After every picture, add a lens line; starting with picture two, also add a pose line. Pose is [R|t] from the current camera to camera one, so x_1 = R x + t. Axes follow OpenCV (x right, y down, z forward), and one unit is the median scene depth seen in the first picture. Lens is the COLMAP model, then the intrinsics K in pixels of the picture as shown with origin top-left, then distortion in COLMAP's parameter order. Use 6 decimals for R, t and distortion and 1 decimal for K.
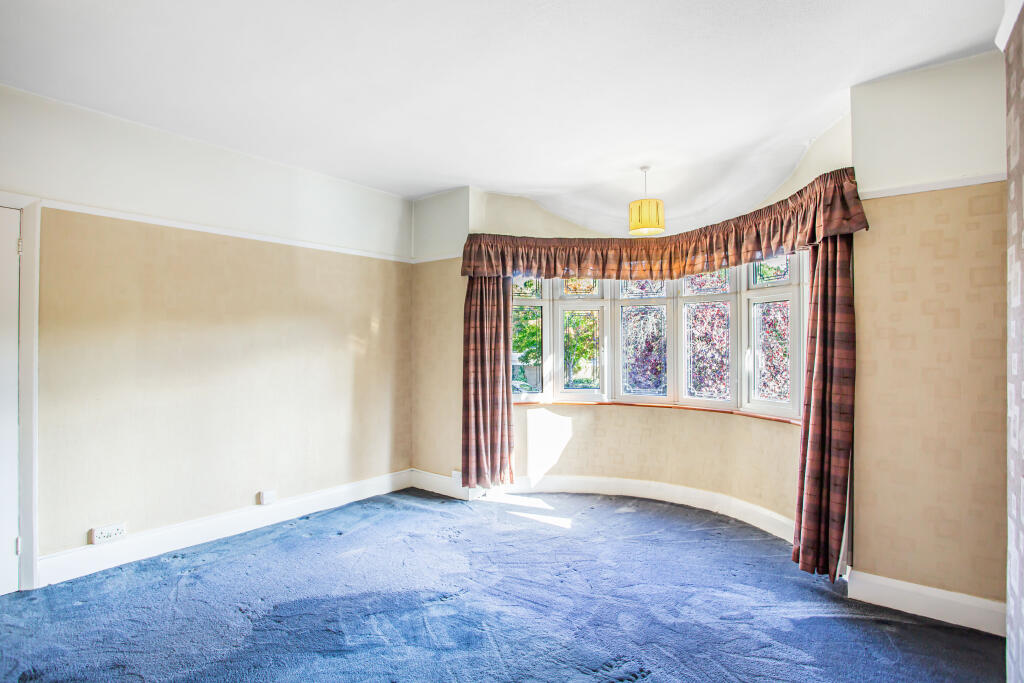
lens RADIAL K [[493.8, 0, 512.0], [0, 493.8, 341.5], [0, 0, 1]] dist [-0.063394, 0.000250]
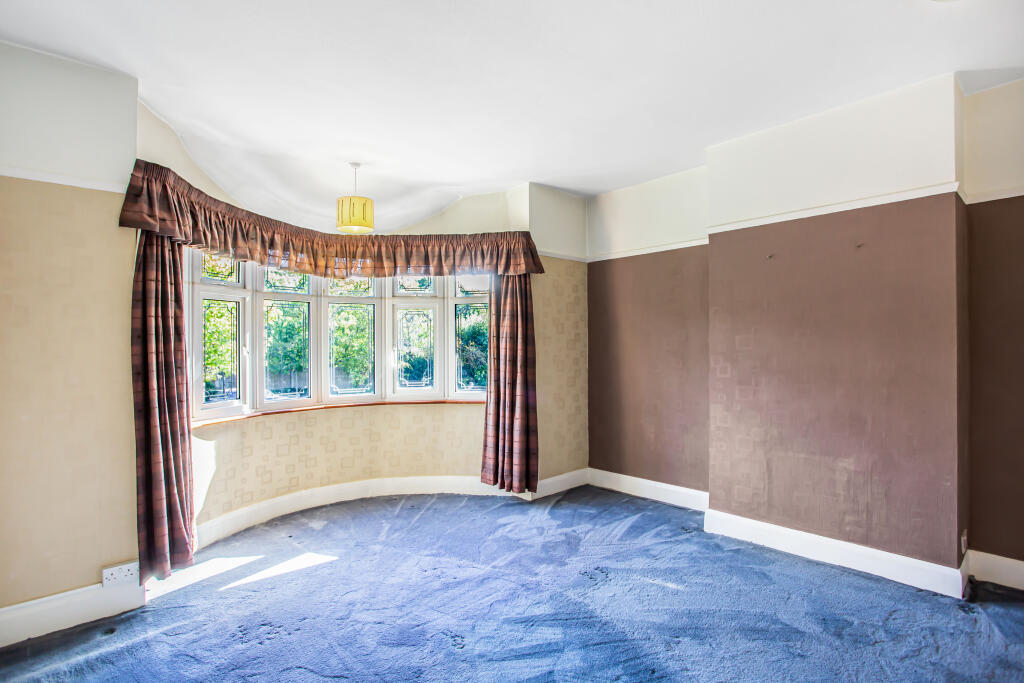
lens RADIAL K [[495.6, 0, 512.0], [0, 495.6, 341.5], [0, 0, 1]] dist [-0.000386, 0.000148]
pose [[0.217191, 0.000385, 0.976129, -0.581841], [-0.000479, 1.000000, -0.000288, 0.002117], [-0.976129, -0.000405, 0.217191, 0.431134]]
